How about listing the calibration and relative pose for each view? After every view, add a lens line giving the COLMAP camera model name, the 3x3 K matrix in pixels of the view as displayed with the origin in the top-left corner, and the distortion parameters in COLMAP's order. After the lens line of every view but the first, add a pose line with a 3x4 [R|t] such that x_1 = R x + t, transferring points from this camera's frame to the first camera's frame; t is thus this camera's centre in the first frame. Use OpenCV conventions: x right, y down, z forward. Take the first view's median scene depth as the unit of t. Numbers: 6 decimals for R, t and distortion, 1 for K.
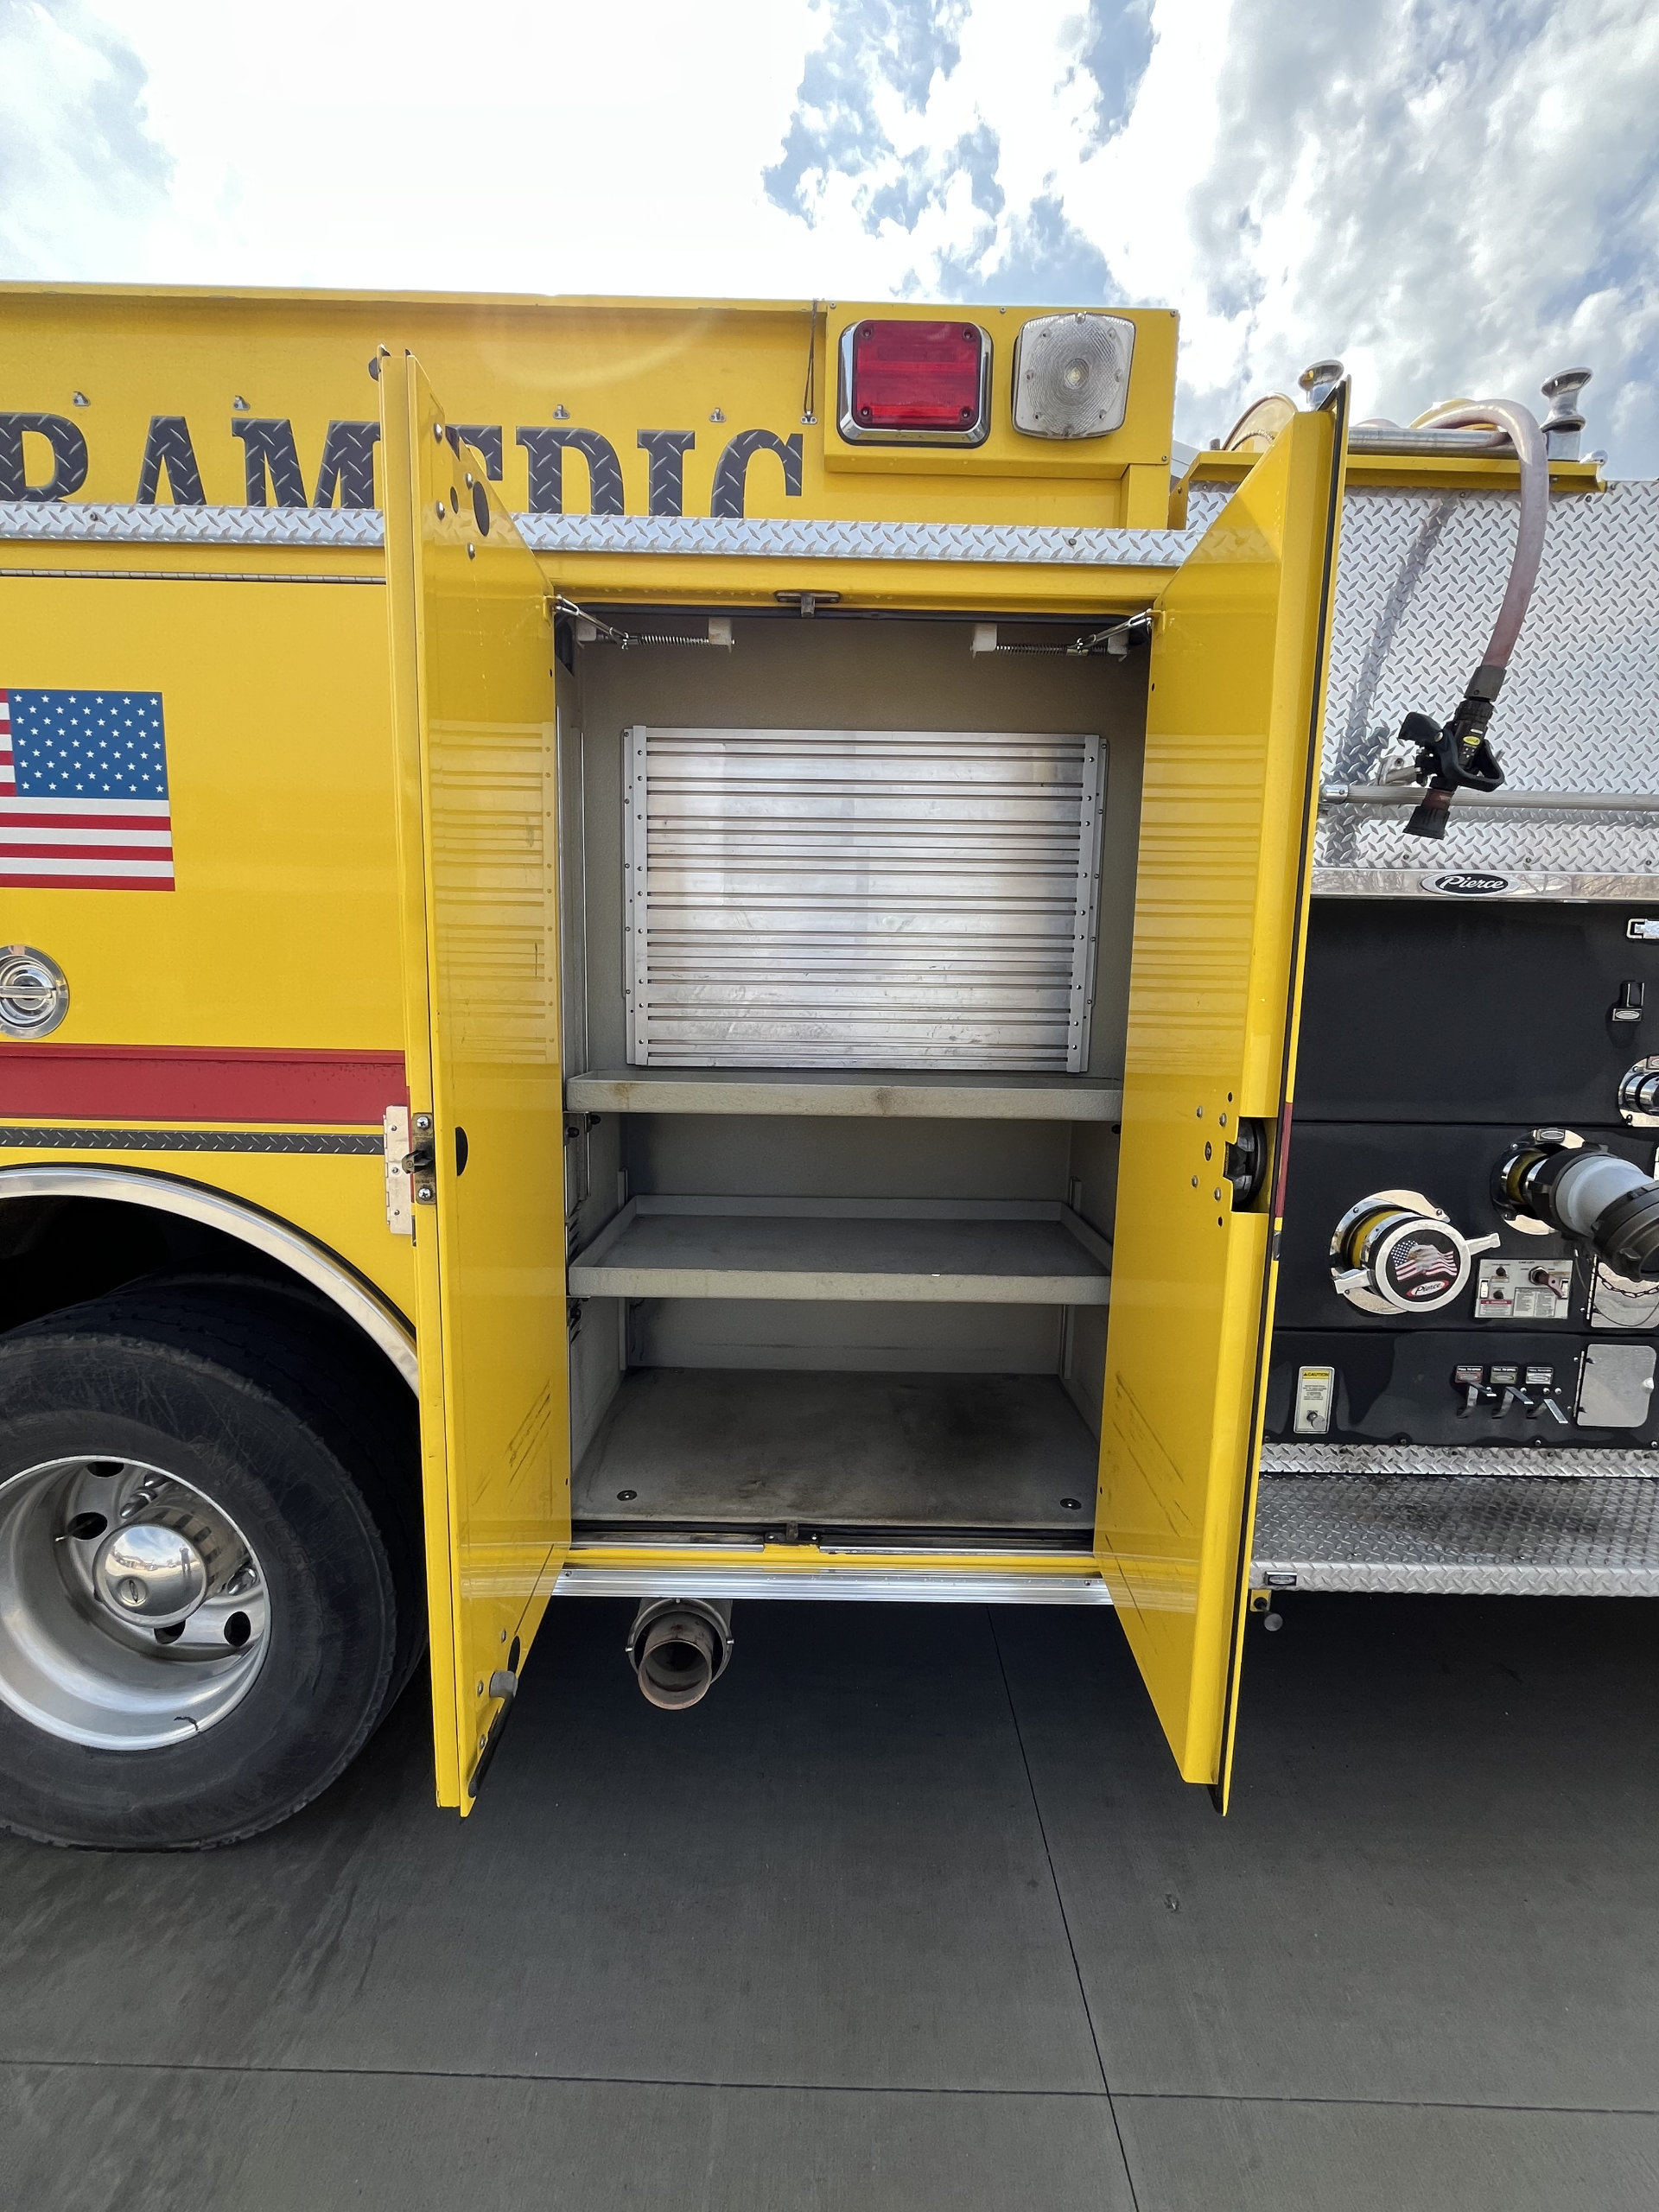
lens RADIAL K [[947.3, 0, 833.2], [0, 947.3, 1117.3], [0, 0, 1]] dist [-0.002616, -0.000527]
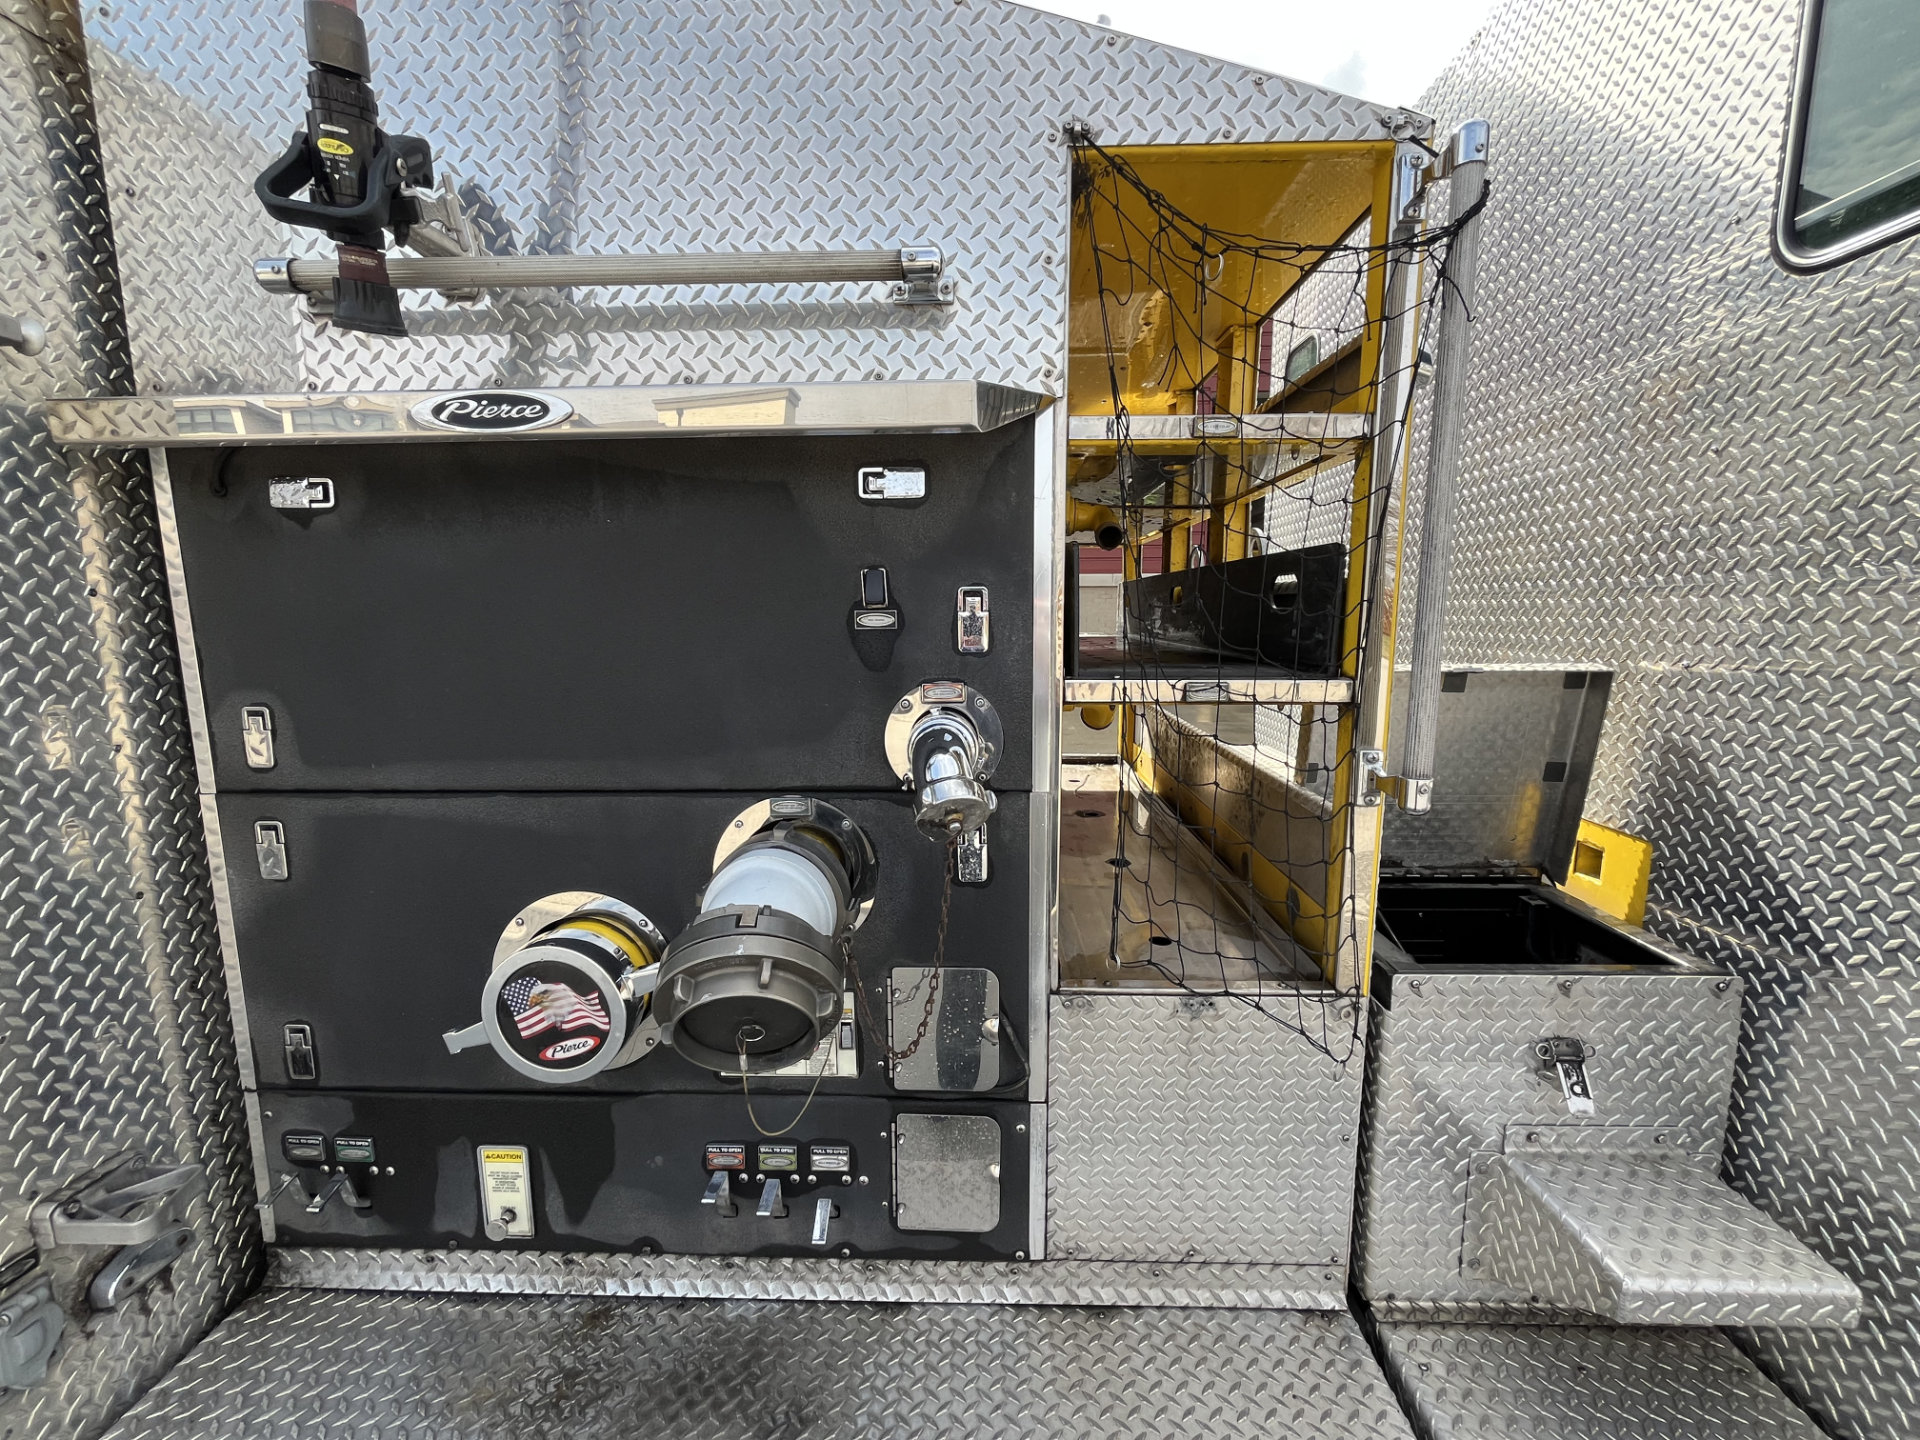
lens RADIAL K [[797.0, 0, 957.6], [0, 797.0, 729.3], [0, 0, 1]] dist [-0.003463, -0.000231]
pose [[0.998934, -0.020371, -0.041427, 0.926431], [0.020384, 0.999792, -0.000112, -0.033328], [0.041420, -0.000732, 0.999142, 0.466303]]
